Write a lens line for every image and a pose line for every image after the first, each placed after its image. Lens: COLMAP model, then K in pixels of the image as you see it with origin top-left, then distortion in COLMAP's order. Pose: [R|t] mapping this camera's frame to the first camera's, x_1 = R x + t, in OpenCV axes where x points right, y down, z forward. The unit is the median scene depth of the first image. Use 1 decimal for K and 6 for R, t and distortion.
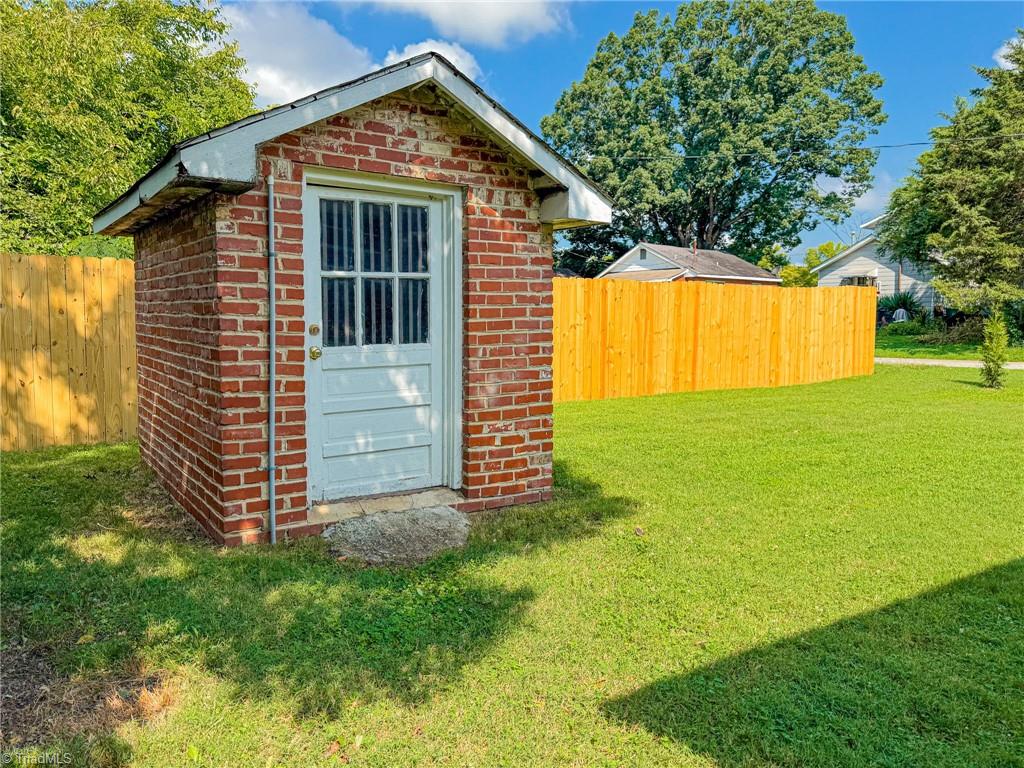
lens RADIAL K [[723.0, 0, 511.5], [0, 723.0, 383.5], [0, 0, 1]] dist [0.003127, 0.000083]
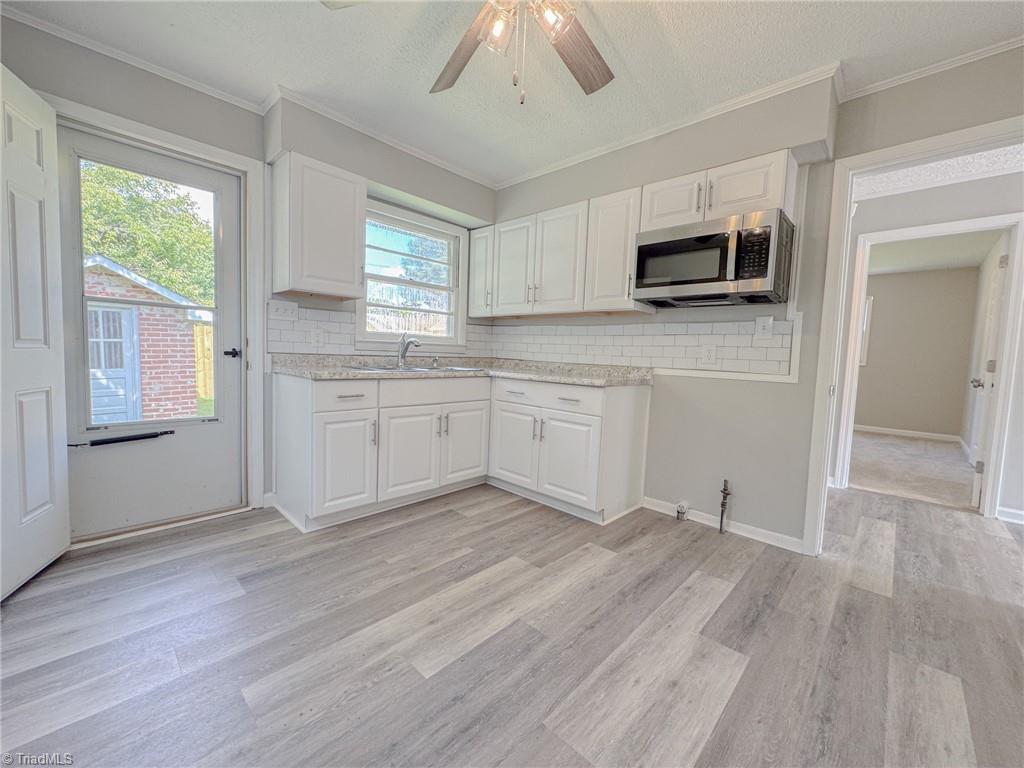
lens RADIAL K [[411.8, 0, 506.2], [0, 411.8, 380.9], [0, 0, 1]] dist [0.000031, -0.000732]
pose [[0.982435, 0.011512, 0.186250, 0.851339], [-0.009009, 0.999857, -0.014281, -0.007908], [-0.186388, 0.012353, 0.982399, -0.550885]]
